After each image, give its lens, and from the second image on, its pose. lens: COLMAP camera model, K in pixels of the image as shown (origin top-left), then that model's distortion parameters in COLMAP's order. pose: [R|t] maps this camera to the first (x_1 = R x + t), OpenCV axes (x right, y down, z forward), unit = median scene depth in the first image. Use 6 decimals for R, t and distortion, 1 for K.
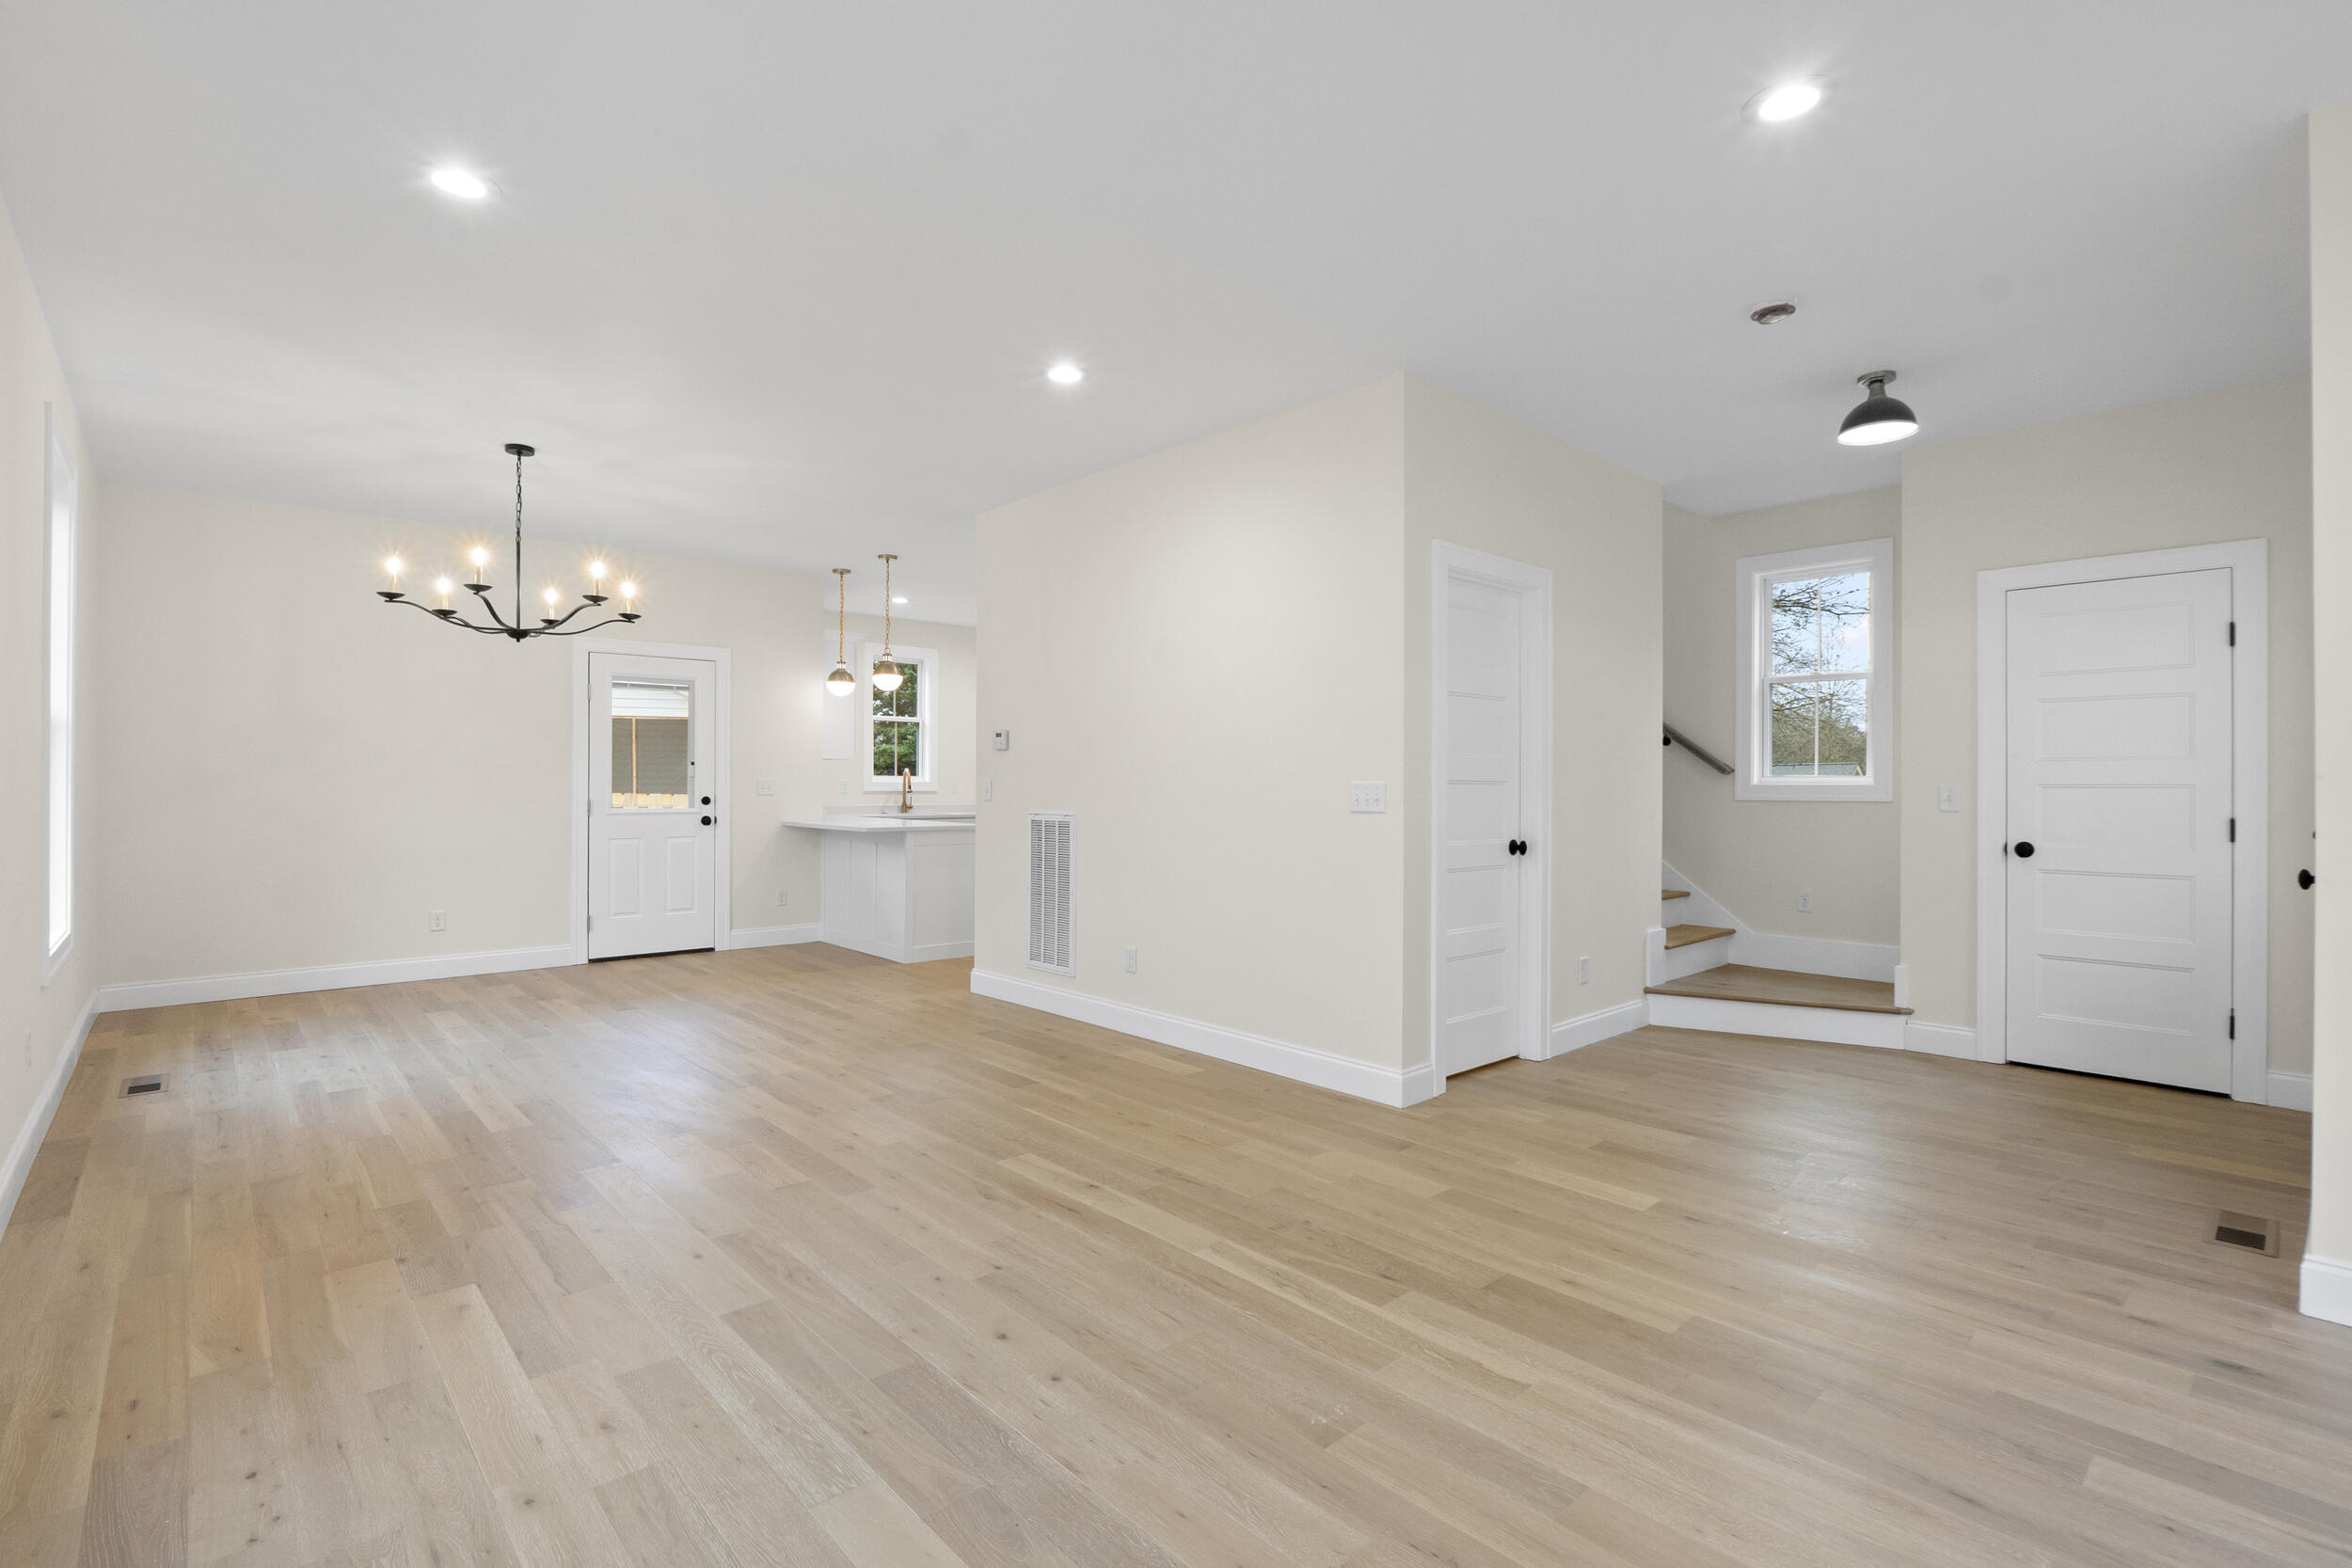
lens RADIAL K [[1087.9, 0, 1188.3], [0, 1087.9, 783.6], [0, 0, 1]] dist [-0.002046, 0.000696]
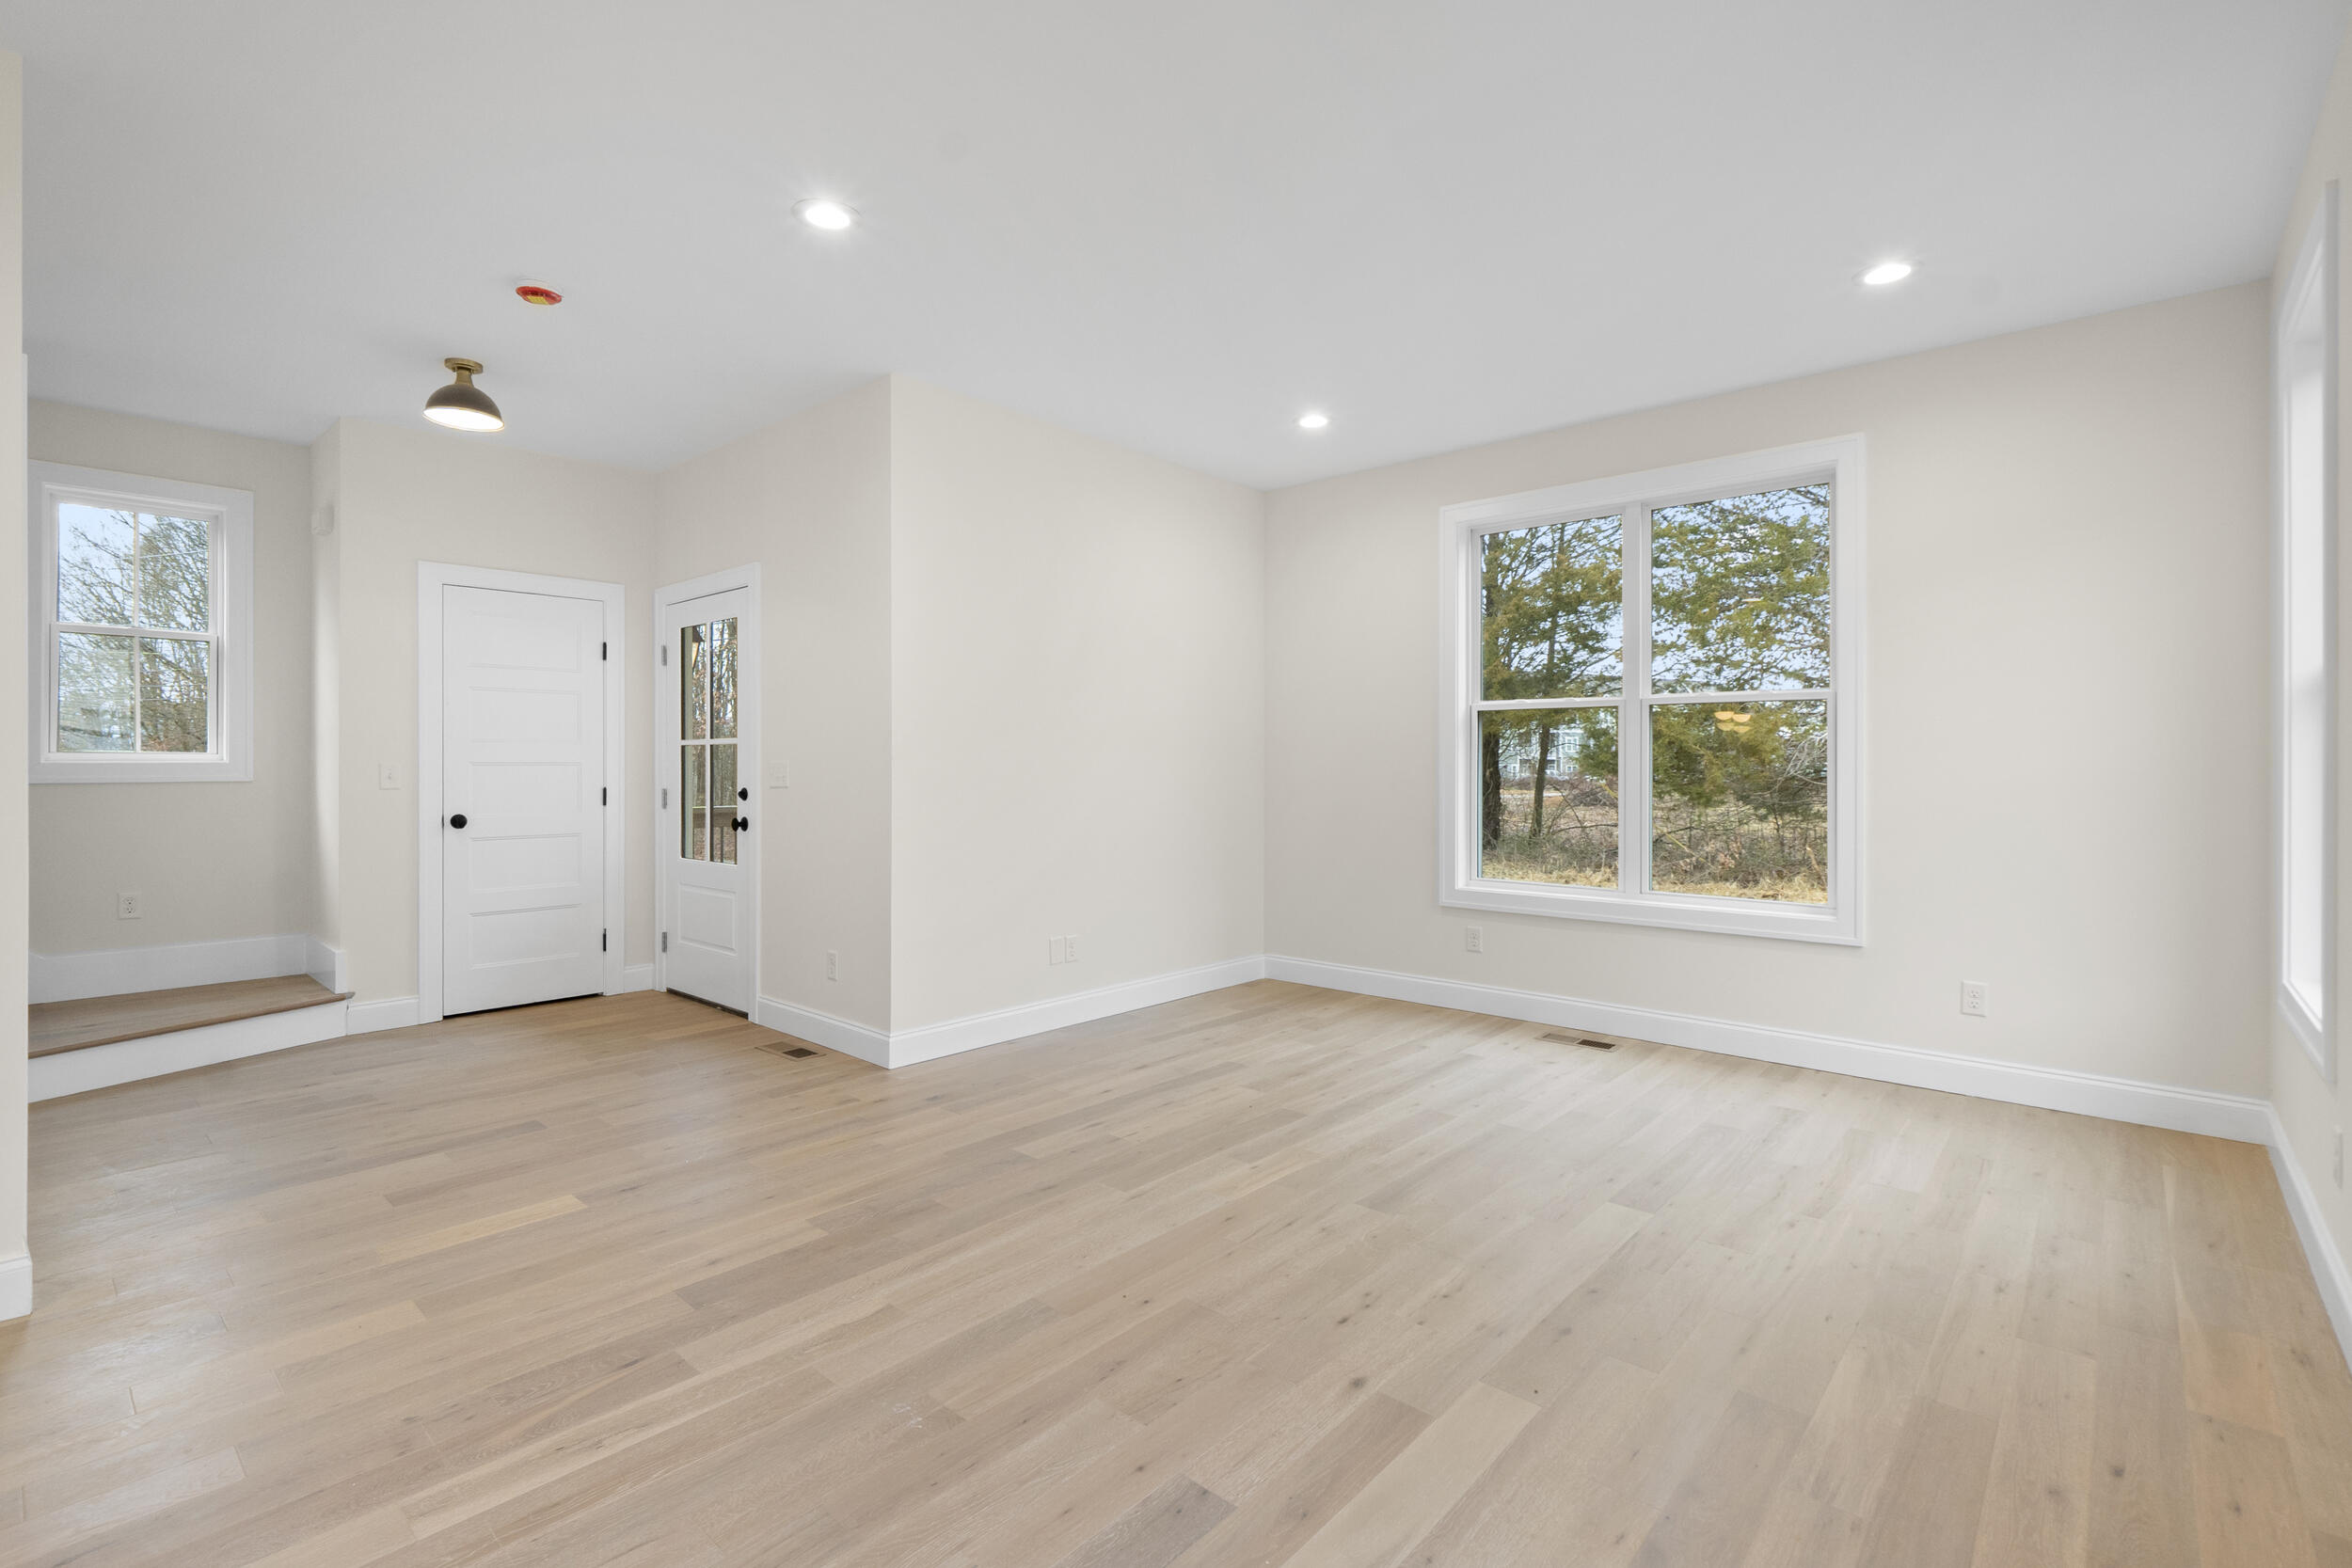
lens RADIAL K [[1052.4, 0, 1160.9], [0, 1052.4, 766.8], [0, 0, 1]] dist [-0.000225, 0.000318]
pose [[-0.080329, -0.003849, 0.996761, -0.393411], [-0.001650, 0.999992, 0.003728, -0.000312], [-0.996767, -0.001345, -0.080335, 0.409463]]
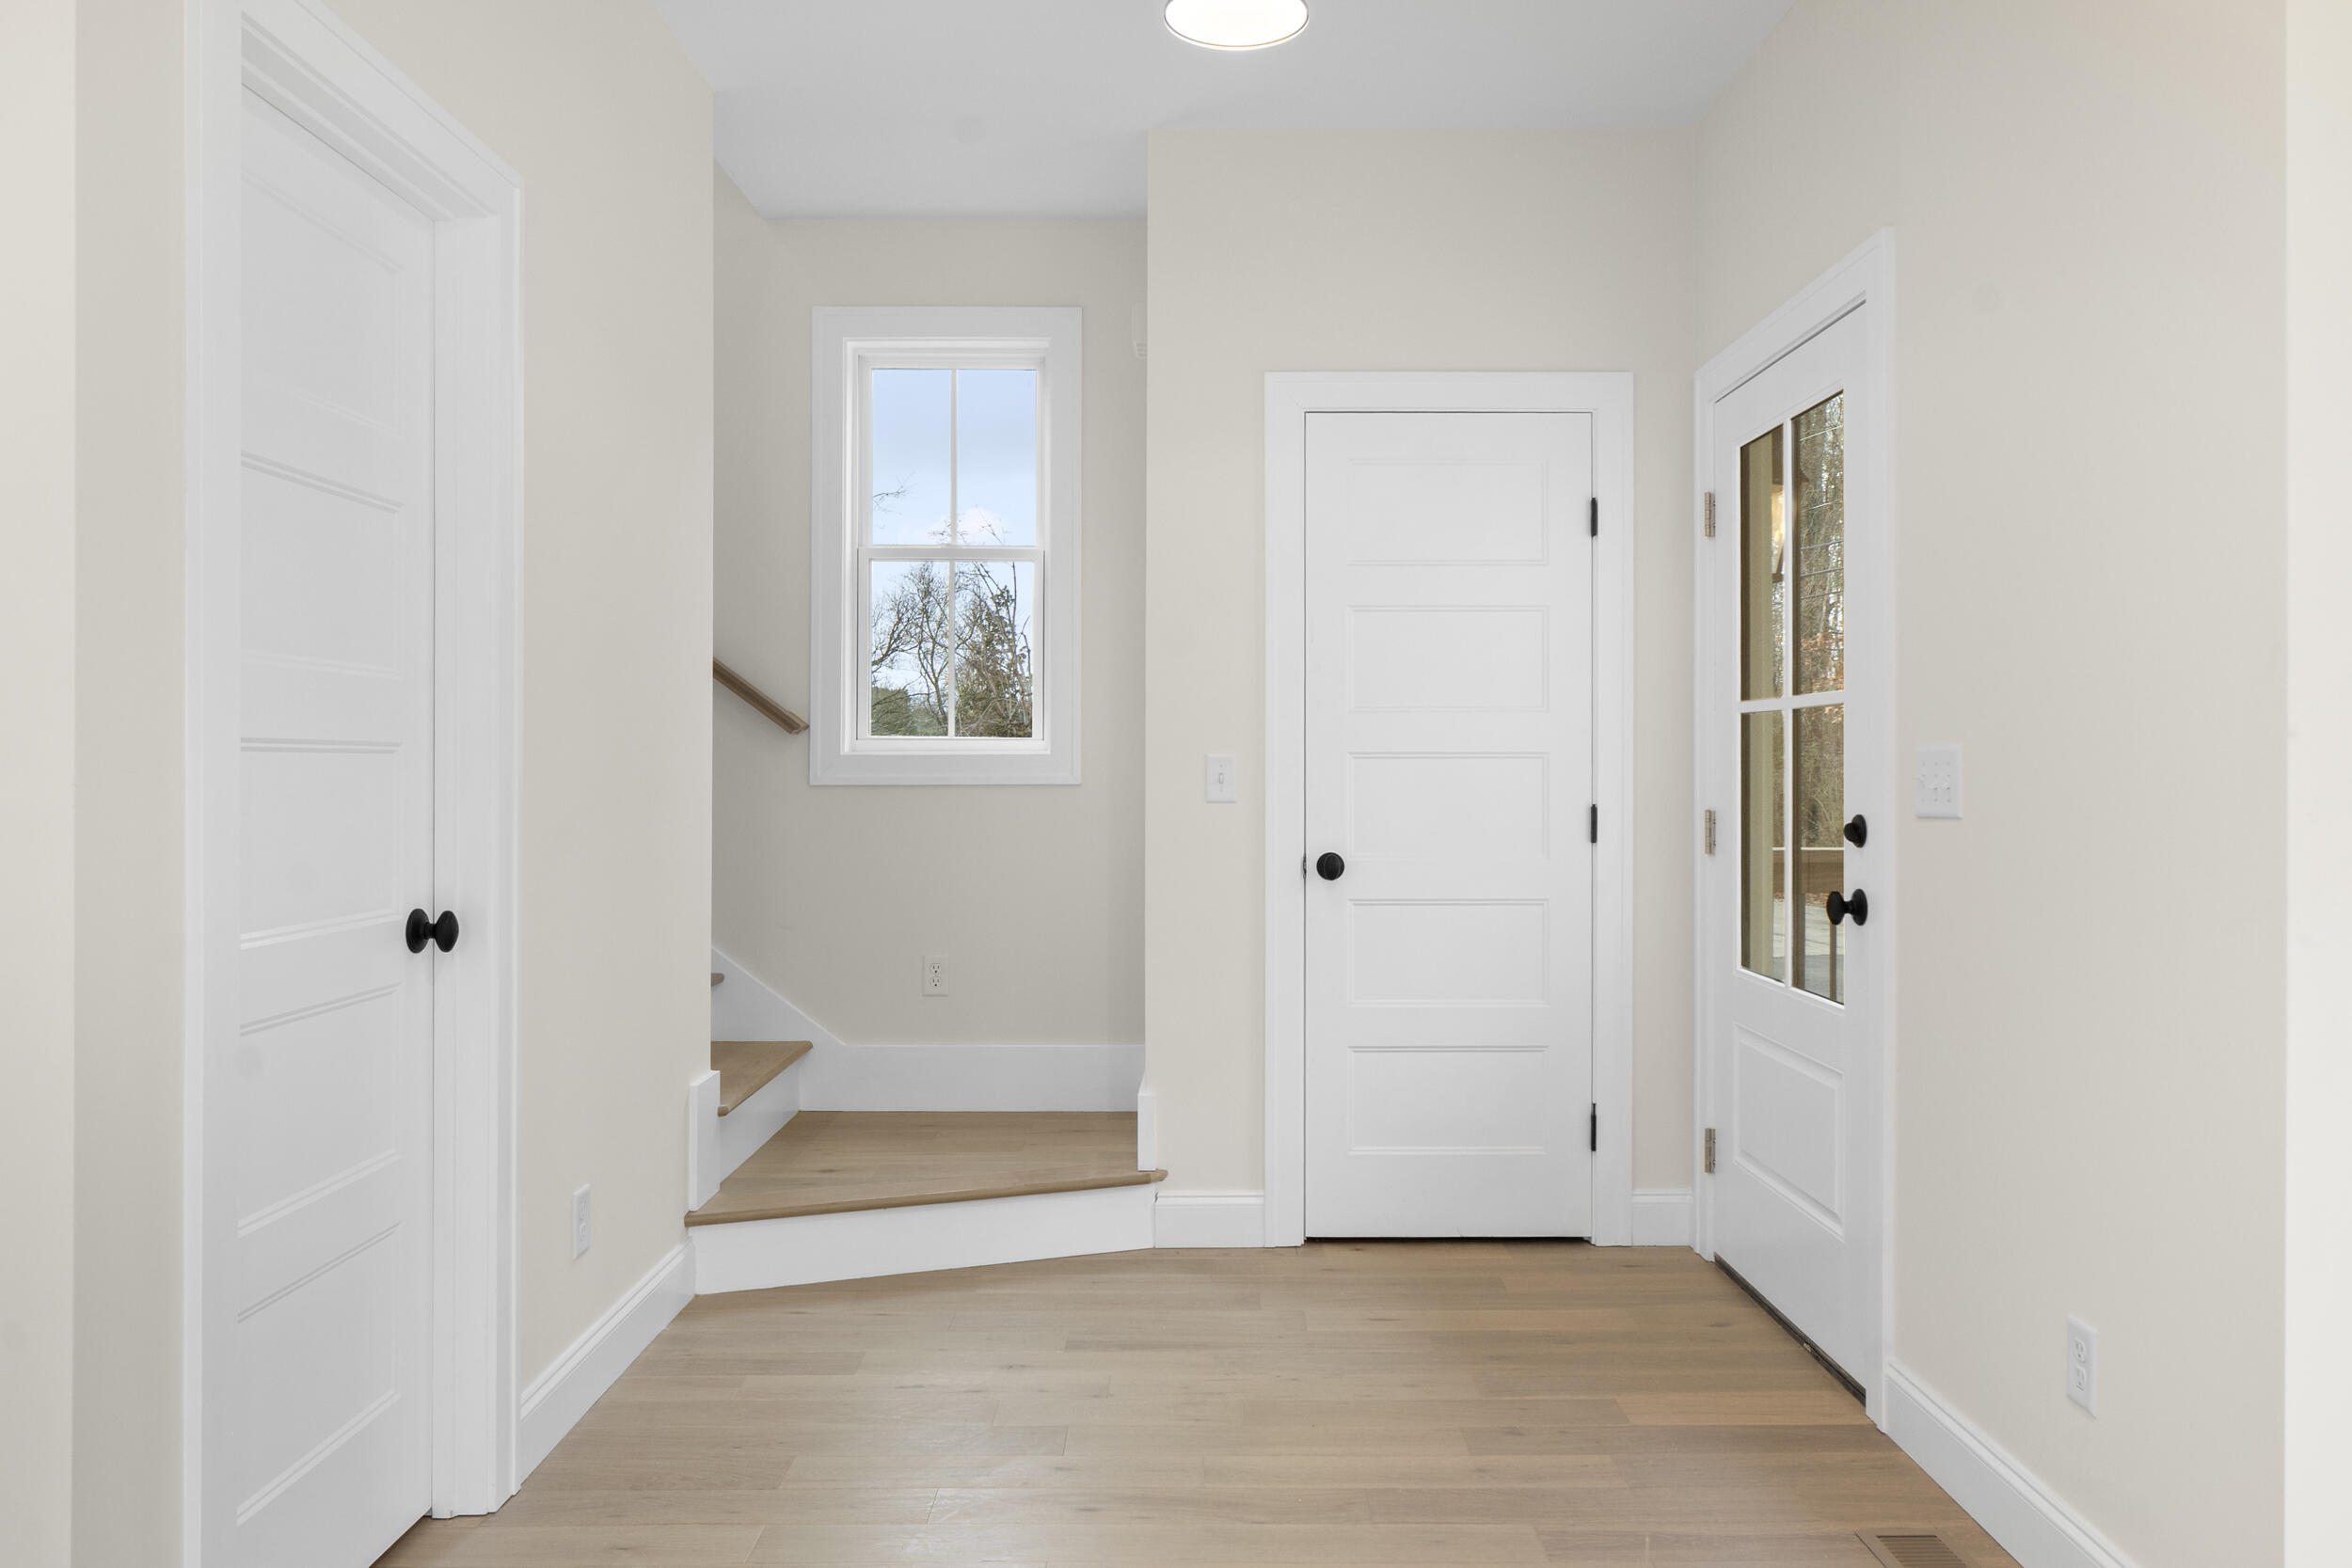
lens RADIAL K [[1683.5, 0, 1213.7], [0, 1683.5, 758.6], [0, 0, 1]] dist [0.000252, -0.002809]
pose [[0.675192, -0.002042, 0.737639, 0.077981], [0.000660, 0.999997, 0.002163, 0.001919], [-0.737642, -0.000974, 0.675192, 0.488443]]
